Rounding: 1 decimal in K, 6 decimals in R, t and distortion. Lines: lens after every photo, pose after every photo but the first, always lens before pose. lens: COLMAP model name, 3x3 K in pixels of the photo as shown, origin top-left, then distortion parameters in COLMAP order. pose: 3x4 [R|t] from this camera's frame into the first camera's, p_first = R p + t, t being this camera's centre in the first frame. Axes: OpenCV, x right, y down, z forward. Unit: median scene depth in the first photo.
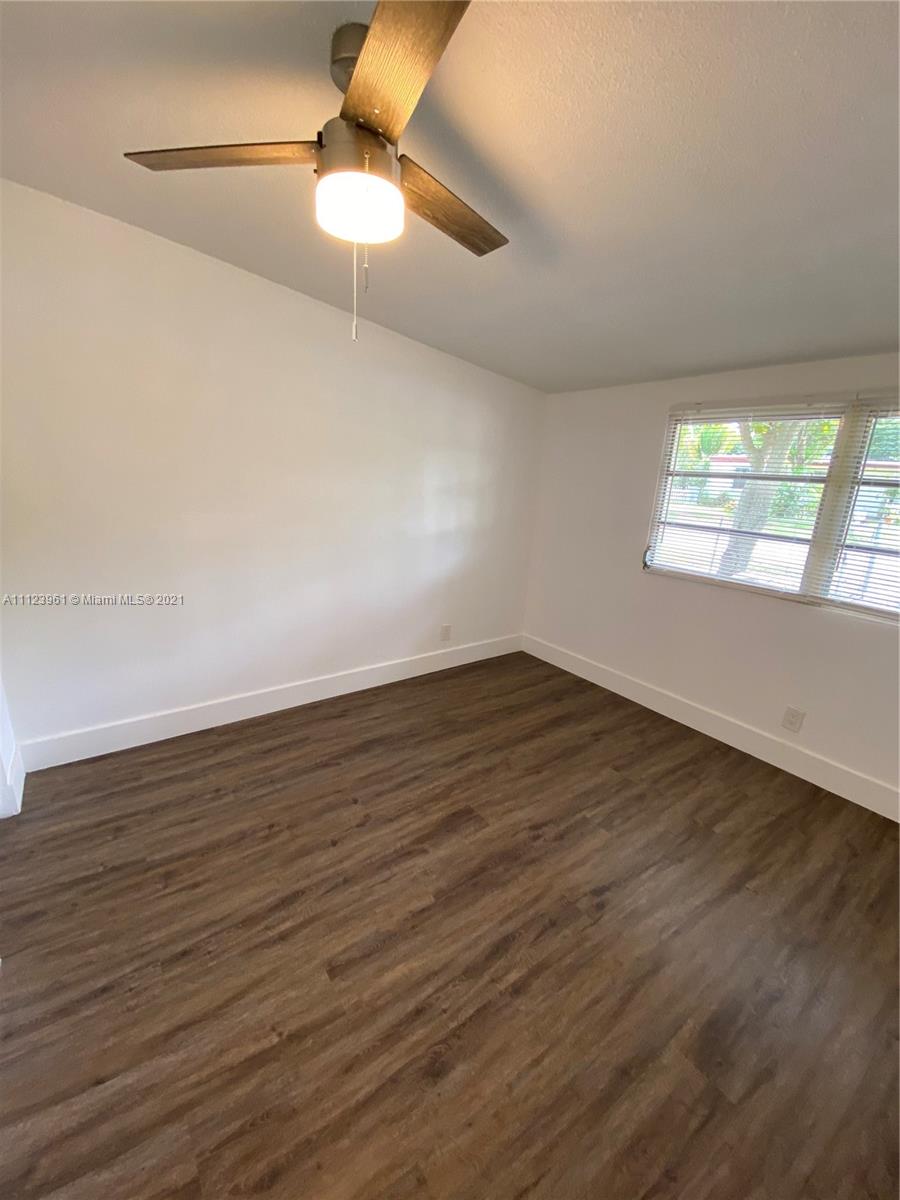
lens RADIAL K [[484.2, 0, 450.9], [0, 484.2, 596.2], [0, 0, 1]] dist [0.036776, -0.027796]
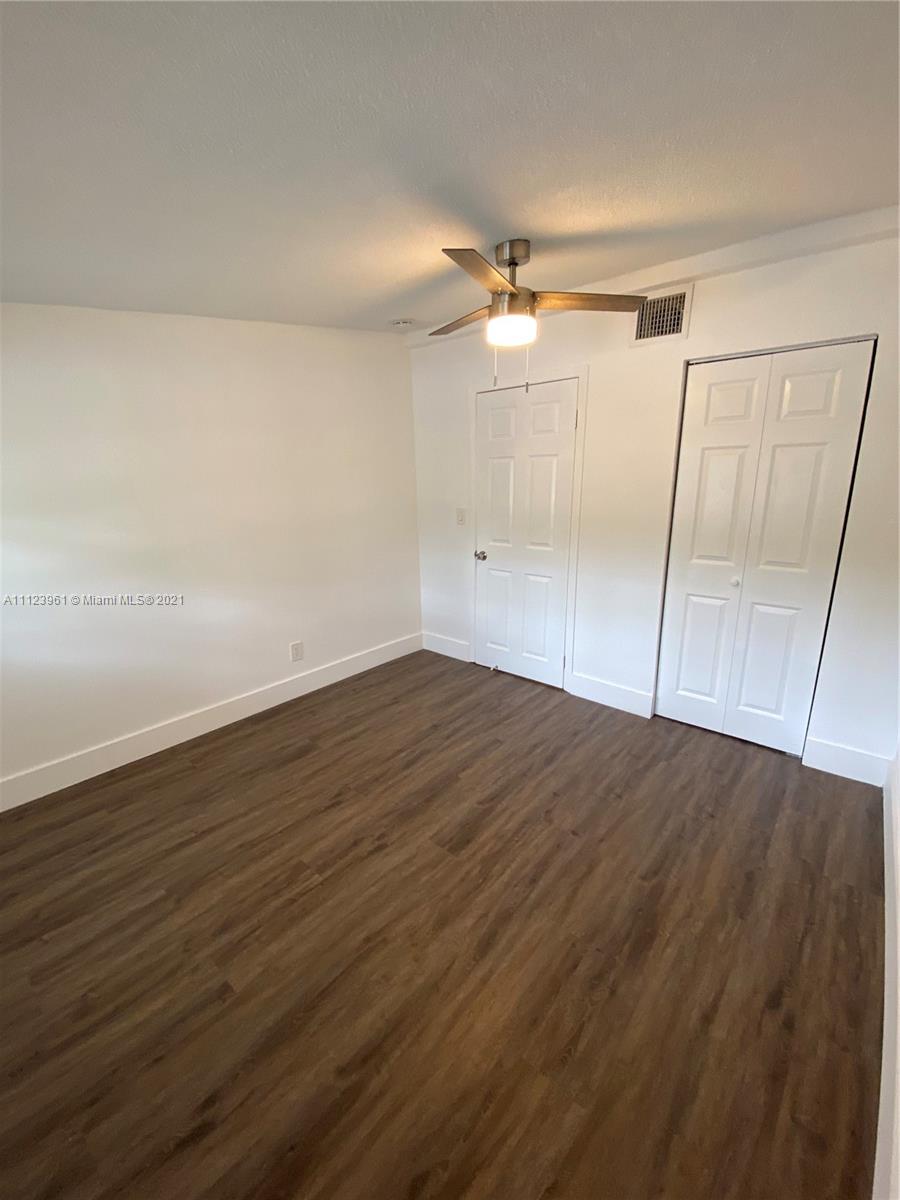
lens RADIAL K [[484.2, 0, 450.9], [0, 484.2, 596.2], [0, 0, 1]] dist [0.036776, -0.027796]
pose [[-0.972121, 0.017782, -0.233804, 0.249201], [-0.094962, 0.881831, 0.461905, -0.396374], [0.214390, 0.471230, -0.855558, 1.579272]]
